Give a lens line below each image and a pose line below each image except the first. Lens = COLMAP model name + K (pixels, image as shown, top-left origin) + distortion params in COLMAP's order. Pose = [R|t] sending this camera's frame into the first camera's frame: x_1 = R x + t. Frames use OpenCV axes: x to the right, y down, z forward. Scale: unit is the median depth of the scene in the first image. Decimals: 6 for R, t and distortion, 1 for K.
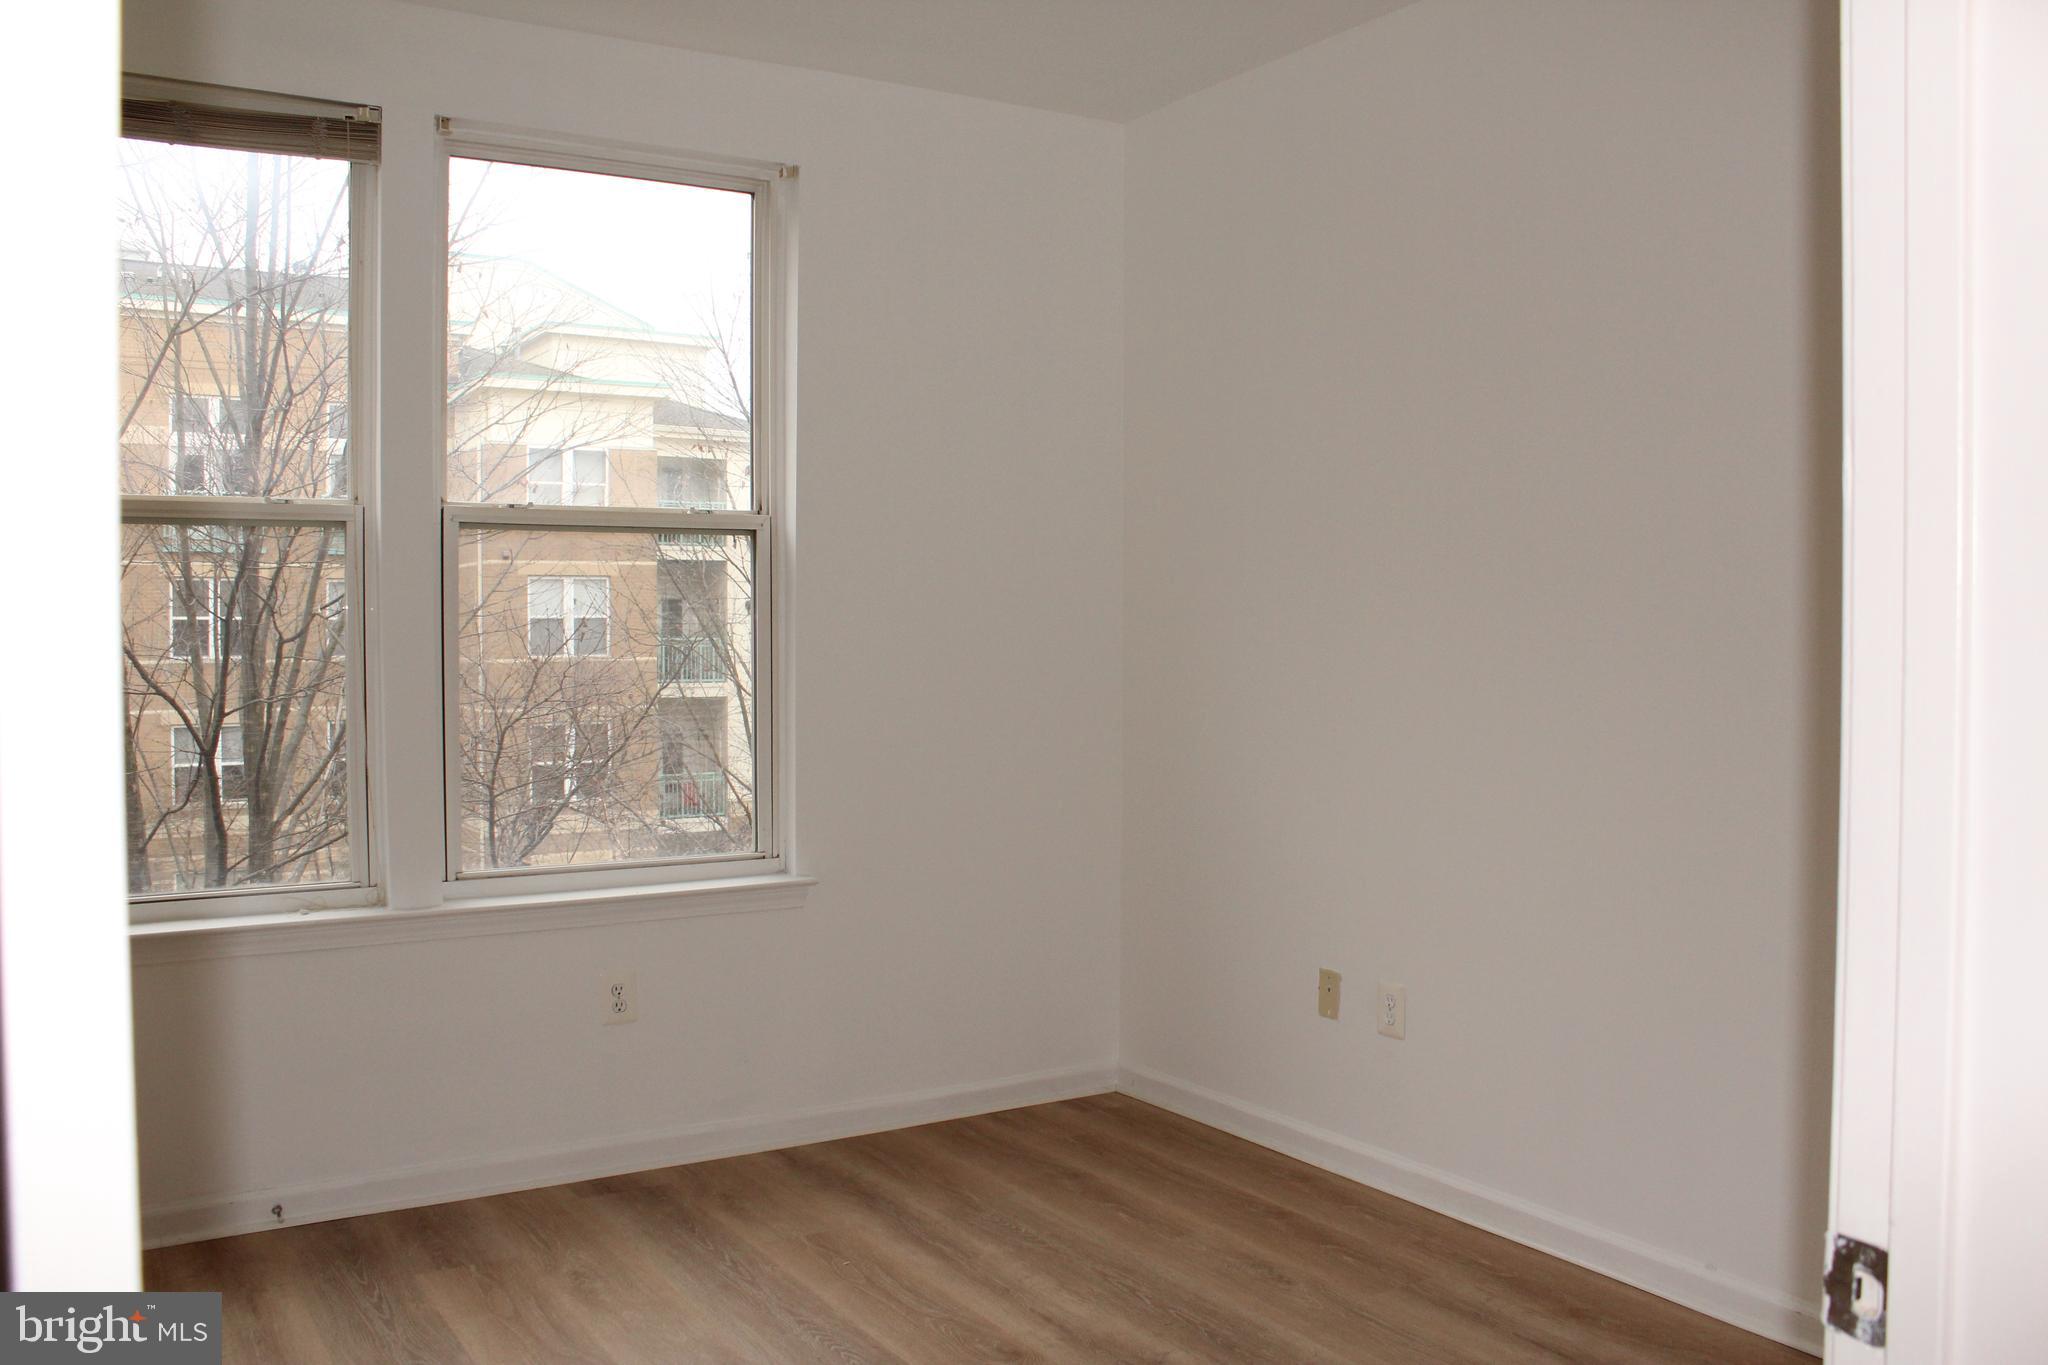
lens RADIAL K [[1714.6, 0, 1031.0], [0, 1714.6, 680.4], [0, 0, 1]] dist [-0.169904, 0.150873]
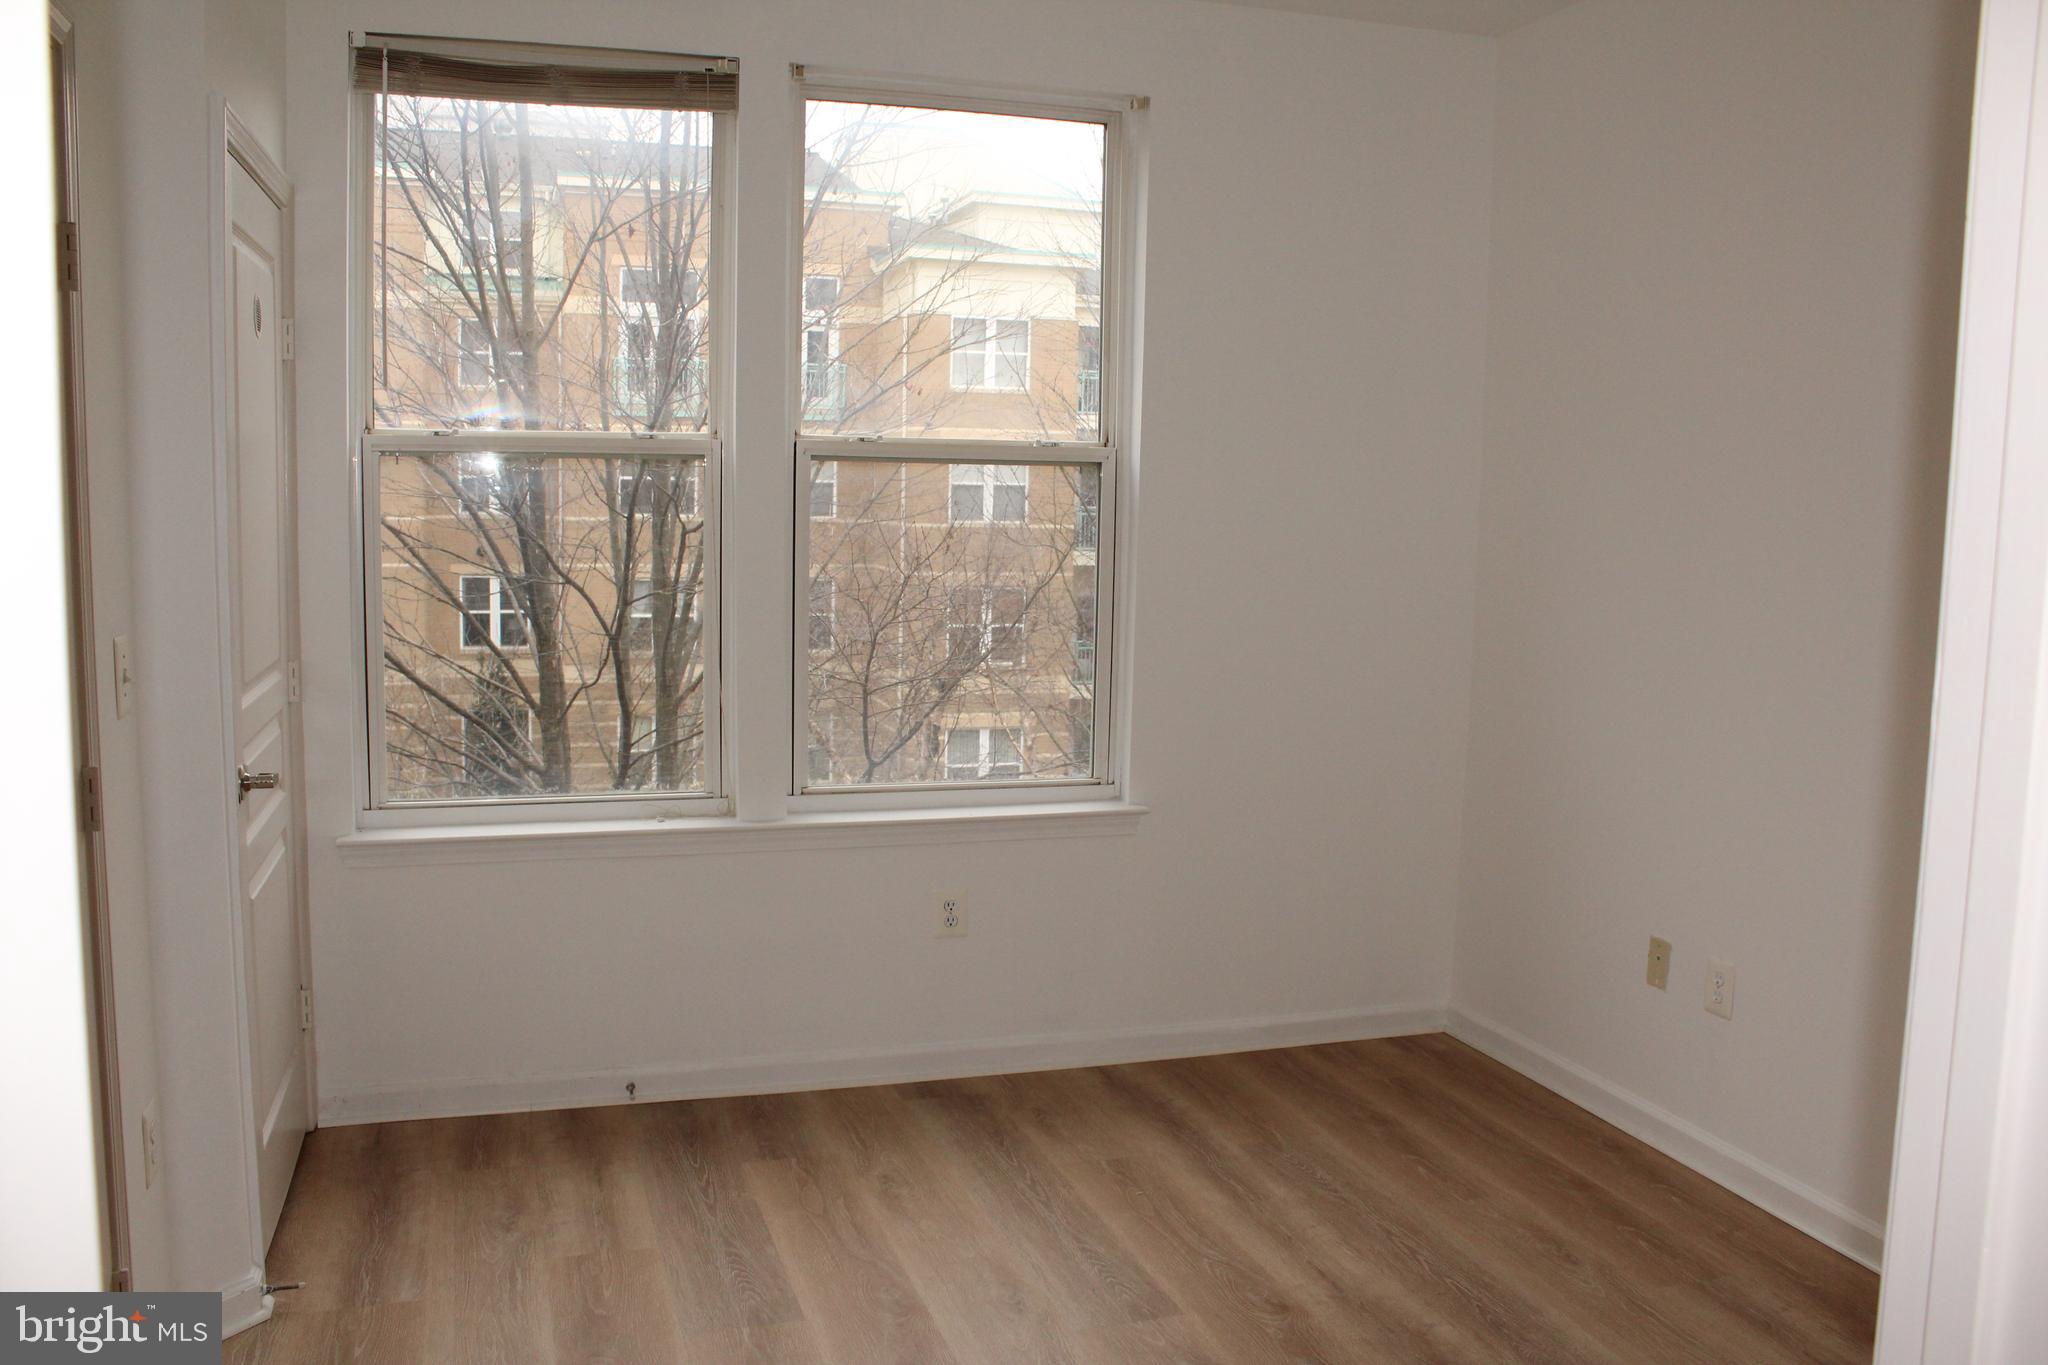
lens RADIAL K [[1714.6, 0, 1025.5], [0, 1714.6, 679.7], [0, 0, 1]] dist [-0.169904, 0.150873]
pose [[0.967803, 0.050378, -0.246616, 0.058528], [-0.030134, 0.995910, 0.085183, -0.051090], [0.249899, -0.075009, 0.965362, 0.001042]]
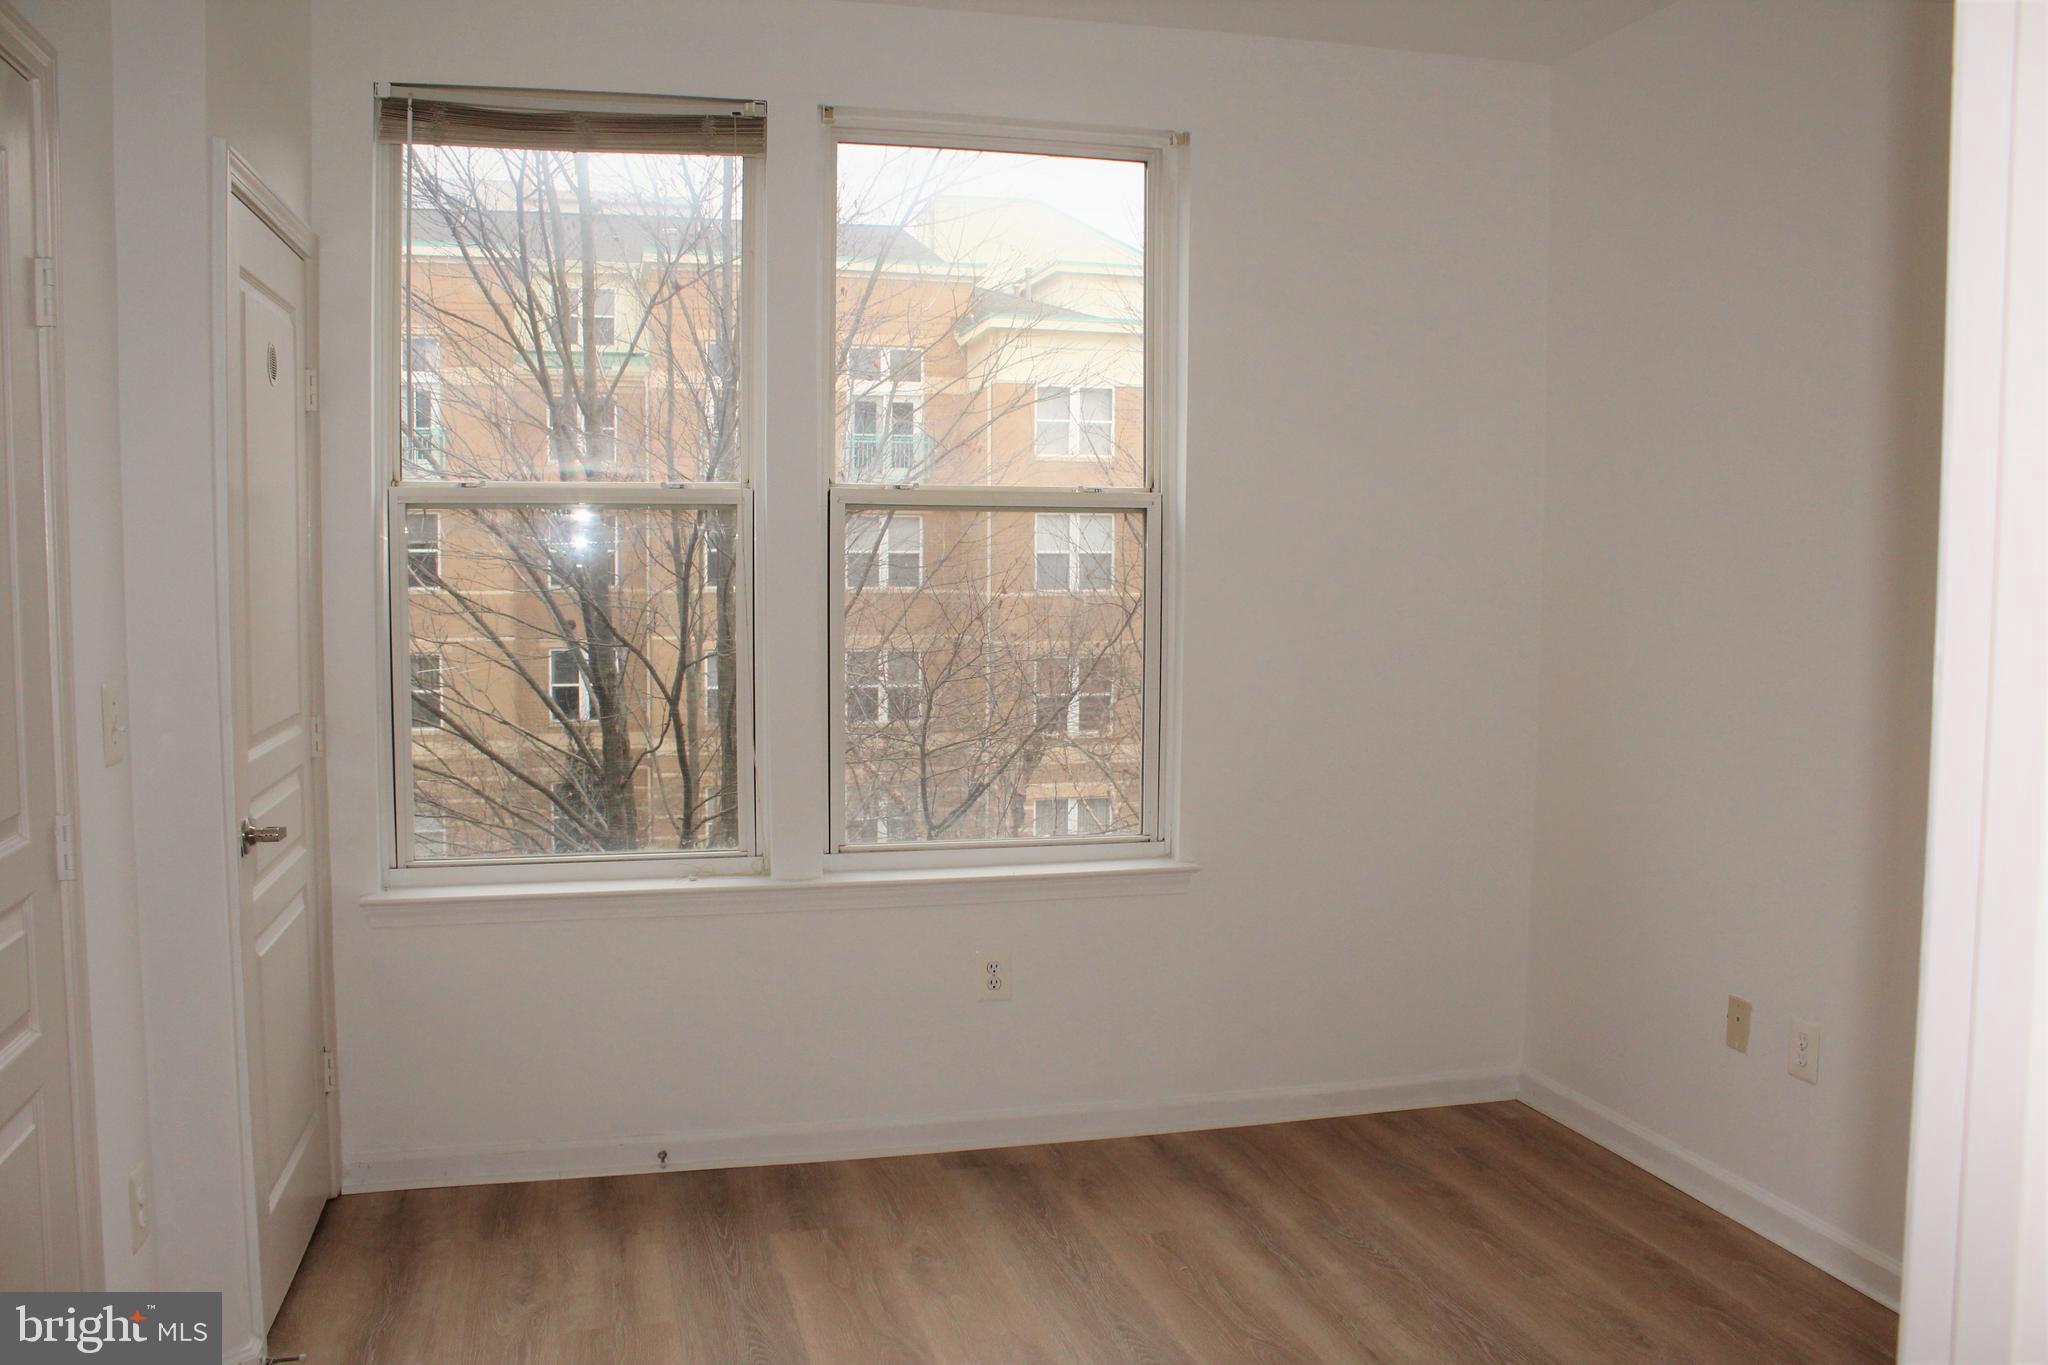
lens RADIAL K [[1714.6, 0, 1031.5], [0, 1714.6, 681.2], [0, 0, 1]] dist [-0.169904, 0.150873]
pose [[0.953656, 0.030177, -0.299382, 0.082833], [-0.017524, 0.998840, 0.044861, -0.036208], [0.300388, -0.037535, 0.953078, 0.044746]]
